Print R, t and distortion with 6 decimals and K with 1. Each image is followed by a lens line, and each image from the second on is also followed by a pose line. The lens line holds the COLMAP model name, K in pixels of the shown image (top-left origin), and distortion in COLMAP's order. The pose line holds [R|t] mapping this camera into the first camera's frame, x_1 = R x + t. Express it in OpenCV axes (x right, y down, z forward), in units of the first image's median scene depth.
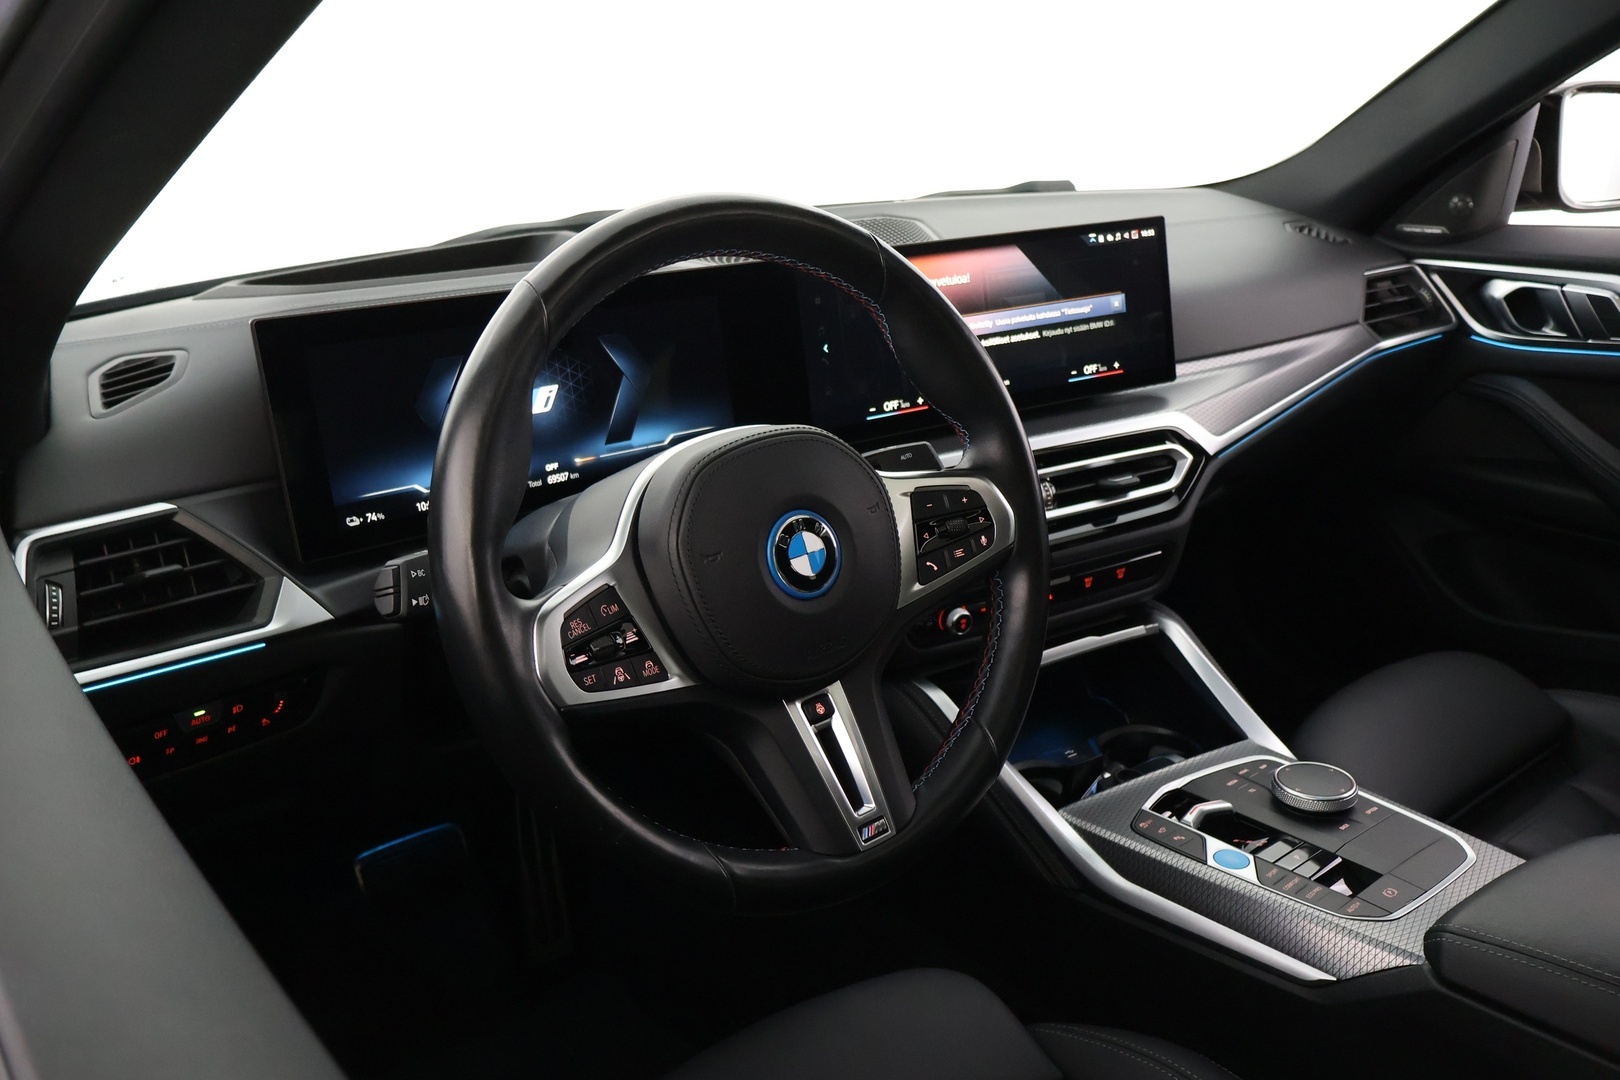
lens RADIAL K [[1389.5, 0, 814.1], [0, 1389.5, 518.2], [0, 0, 1]] dist [0.005221, -0.004908]
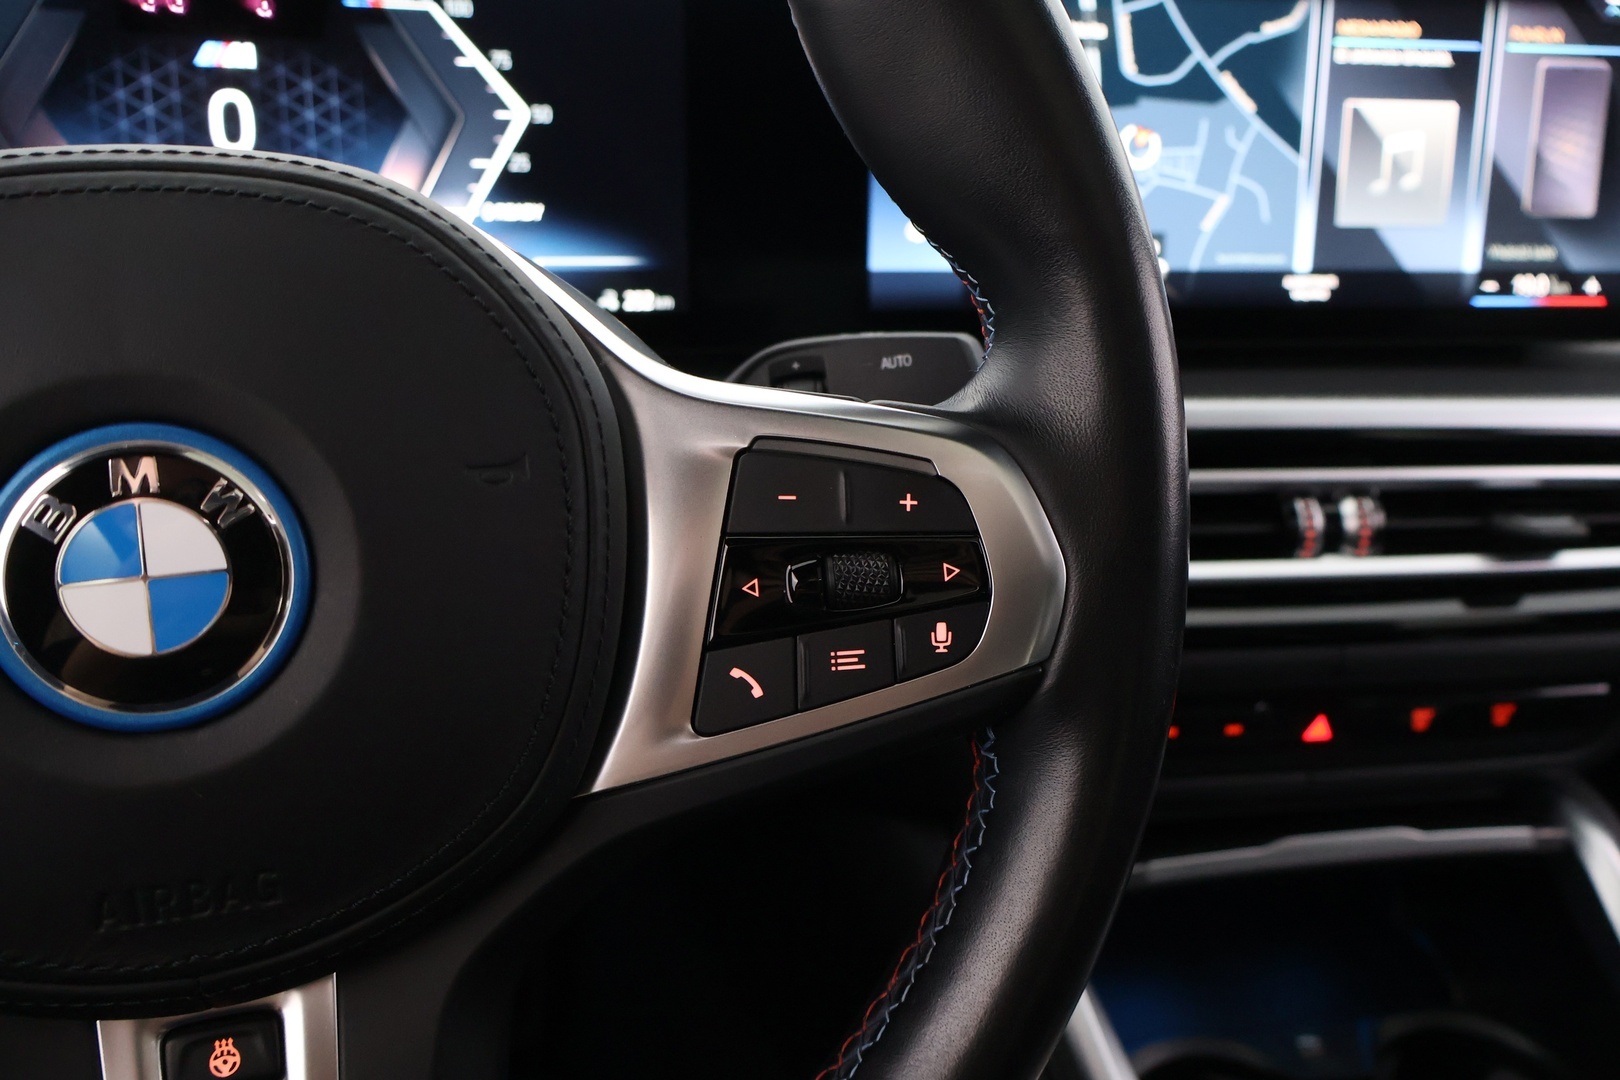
lens RADIAL K [[1389.5, 0, 814.1], [0, 1389.5, 518.2], [0, 0, 1]] dist [0.005221, -0.004908]
pose [[0.934616, 0.199551, -0.294402, 0.184481], [-0.183821, 0.979660, 0.080470, -0.031729], [0.304472, -0.021091, 0.952288, 0.686018]]
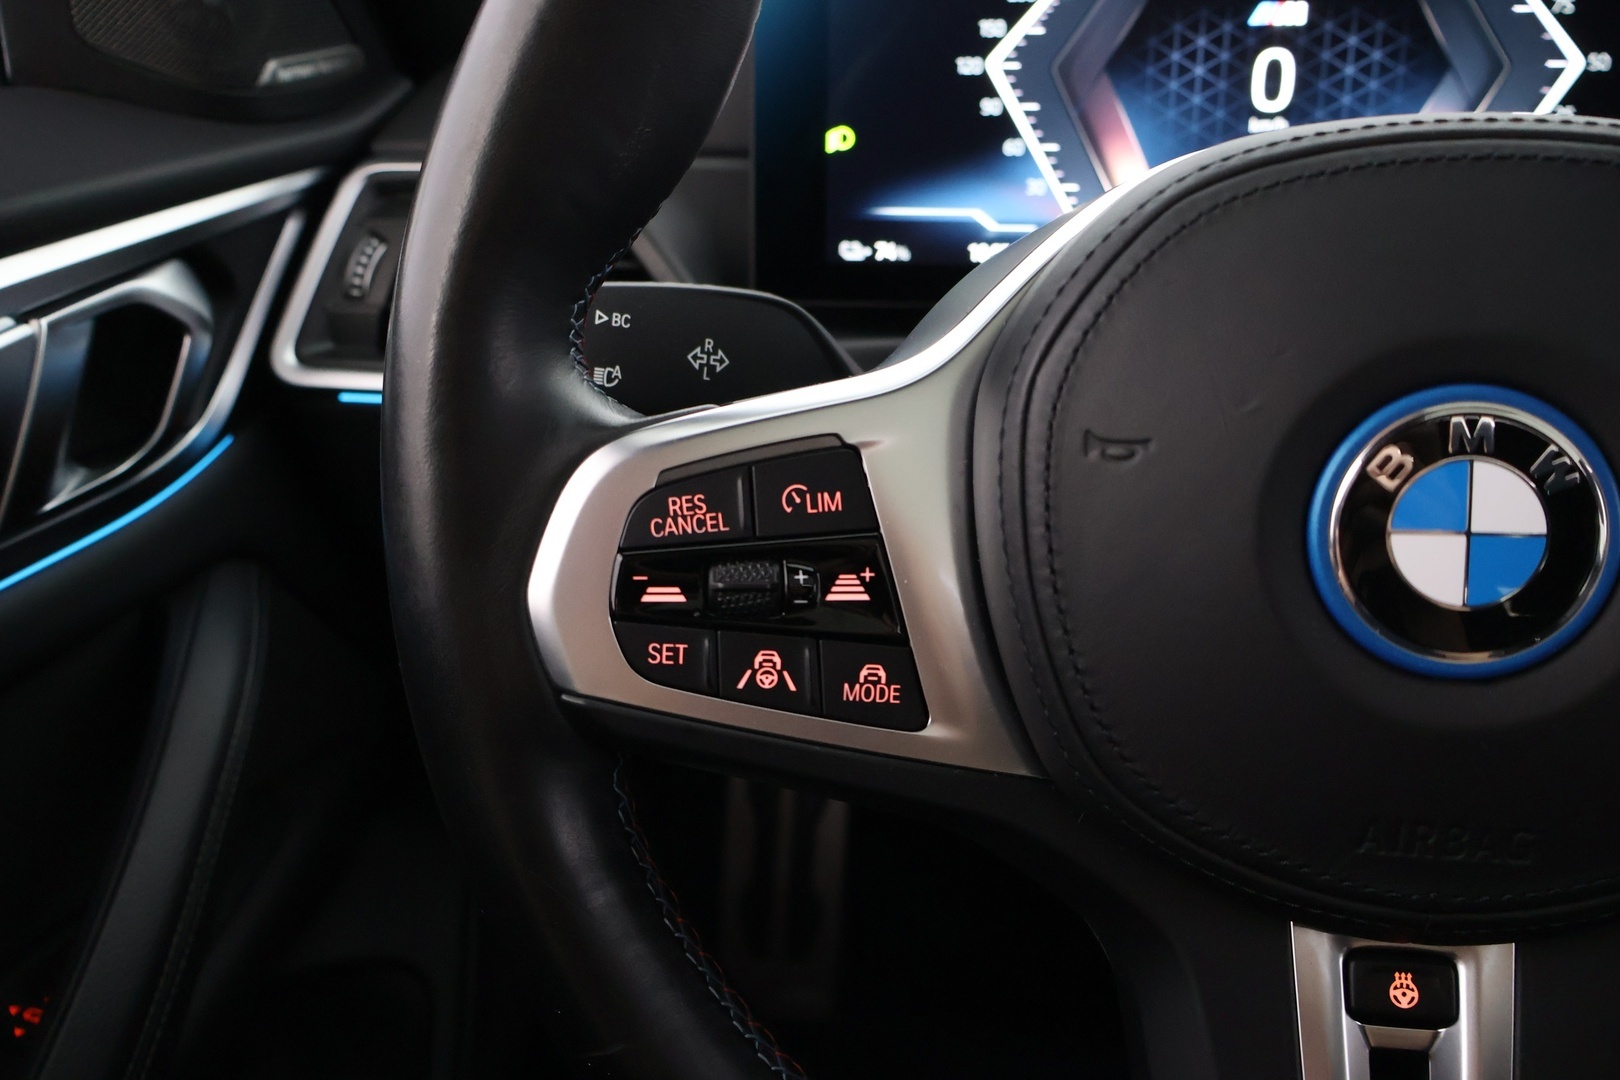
lens RADIAL K [[1389.5, 0, 814.1], [0, 1389.5, 518.2], [0, 0, 1]] dist [0.005221, -0.004908]
pose [[0.661053, 0.314068, -0.681447, 0.095031], [-0.225923, 0.949352, 0.218380, -0.010607], [0.715519, 0.009594, 0.698527, 0.615629]]
